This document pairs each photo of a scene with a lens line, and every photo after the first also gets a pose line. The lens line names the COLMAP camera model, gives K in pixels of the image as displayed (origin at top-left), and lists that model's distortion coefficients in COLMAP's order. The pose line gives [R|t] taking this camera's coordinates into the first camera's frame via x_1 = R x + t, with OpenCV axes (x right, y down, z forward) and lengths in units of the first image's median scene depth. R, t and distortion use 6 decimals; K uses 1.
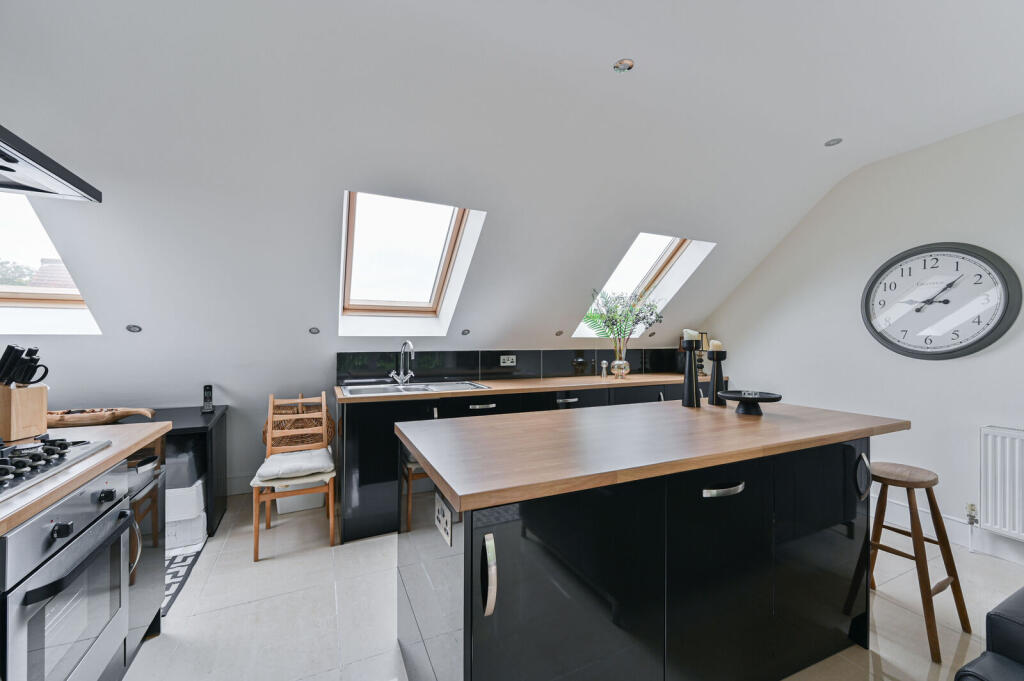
lens RADIAL K [[405.4, 0, 511.3], [0, 405.4, 338.3], [0, 0, 1]] dist [-0.002760, 0.000105]
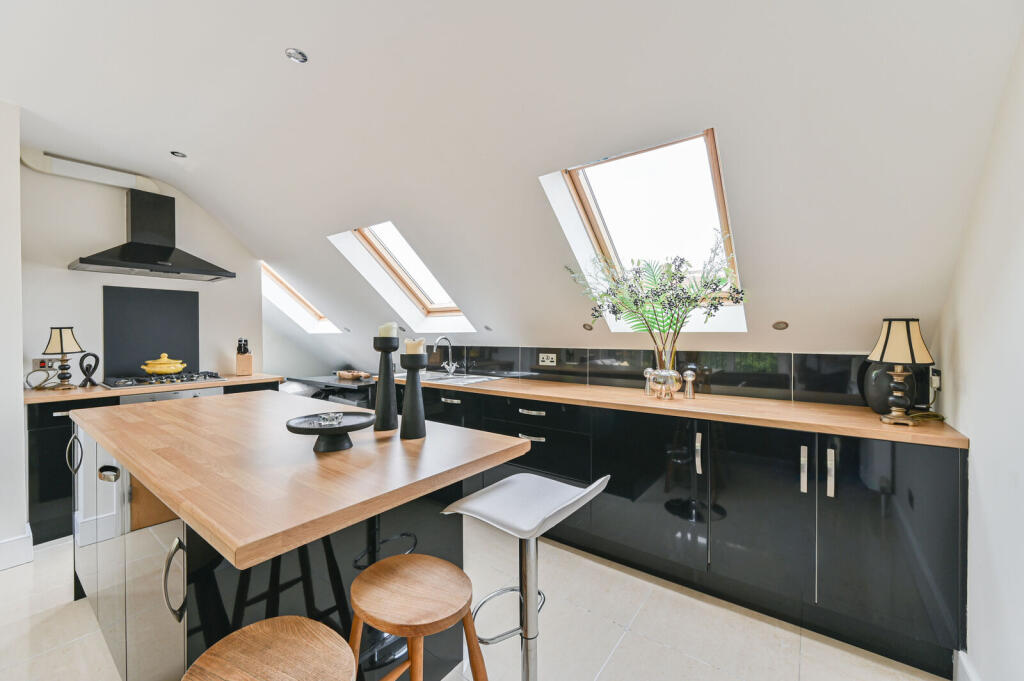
lens RADIAL K [[405.4, 0, 511.3], [0, 405.4, 338.3], [0, 0, 1]] dist [-0.002760, 0.000105]
pose [[0.464987, 0.006504, -0.885294, 0.716612], [0.002370, 0.999960, 0.008591, 0.002161], [0.885315, -0.006093, 0.464953, 0.525923]]
